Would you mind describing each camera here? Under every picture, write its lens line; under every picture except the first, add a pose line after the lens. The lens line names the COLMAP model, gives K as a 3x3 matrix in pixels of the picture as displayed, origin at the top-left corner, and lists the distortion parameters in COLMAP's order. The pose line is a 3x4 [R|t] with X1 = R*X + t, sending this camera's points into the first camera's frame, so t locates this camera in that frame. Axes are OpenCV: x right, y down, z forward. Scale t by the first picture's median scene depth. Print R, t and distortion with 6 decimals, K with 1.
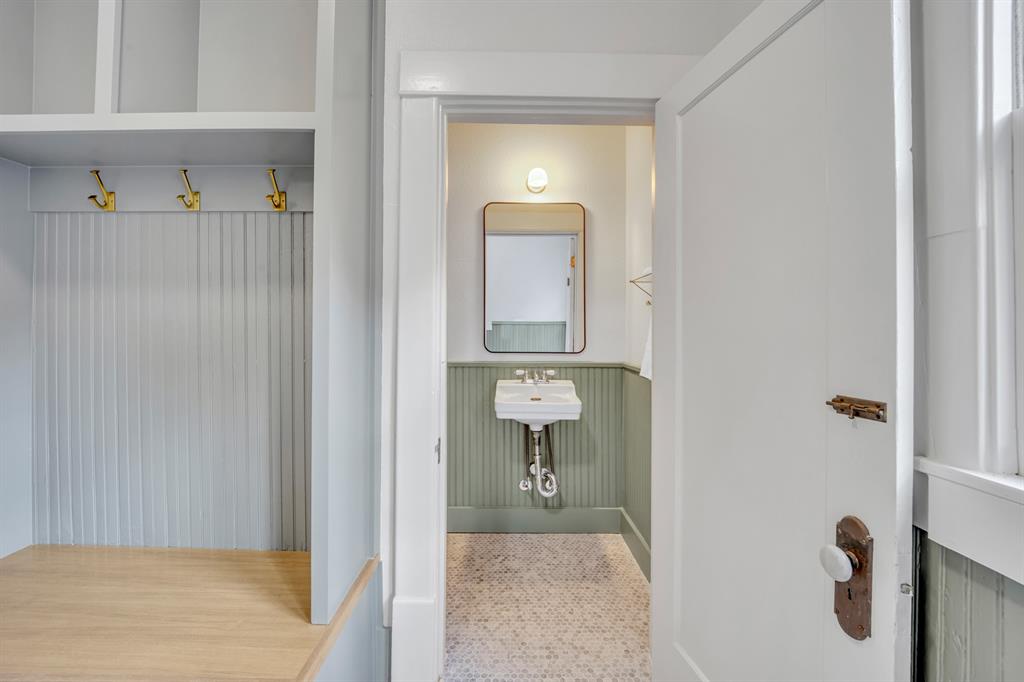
lens RADIAL K [[421.7, 0, 513.6], [0, 421.7, 333.9], [0, 0, 1]] dist [-0.017483, -0.000832]
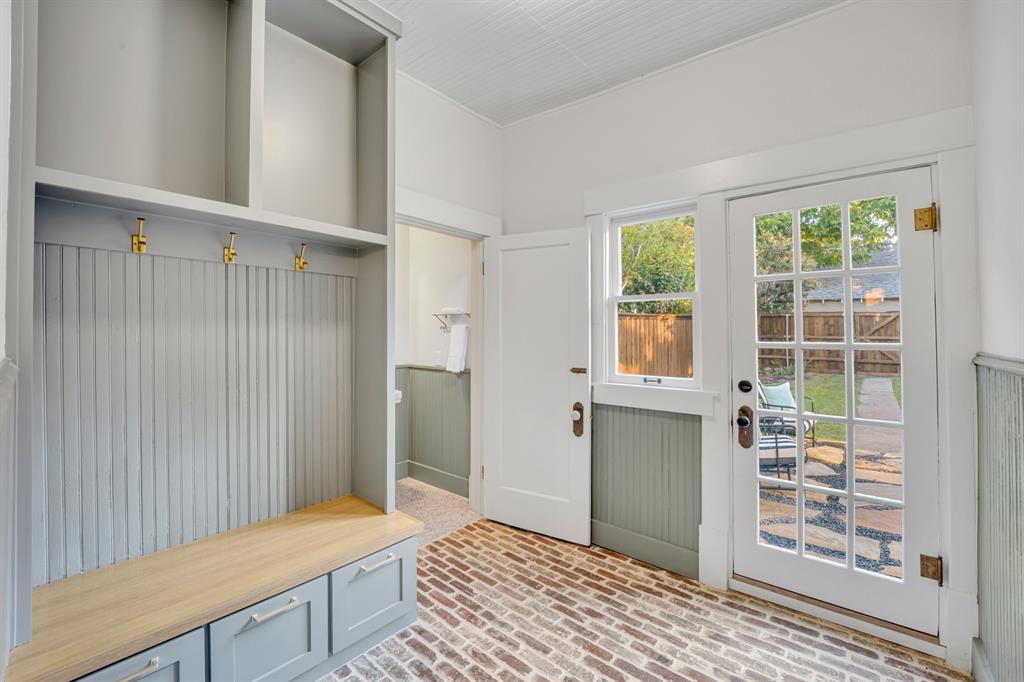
lens RADIAL K [[421.7, 0, 513.2], [0, 421.7, 334.8], [0, 0, 1]] dist [-0.017483, -0.000832]
pose [[0.659332, -0.013137, 0.751737, -2.215077], [0.001192, 0.999864, 0.016427, -0.183109], [-0.751851, -0.009935, 0.659258, -0.928890]]
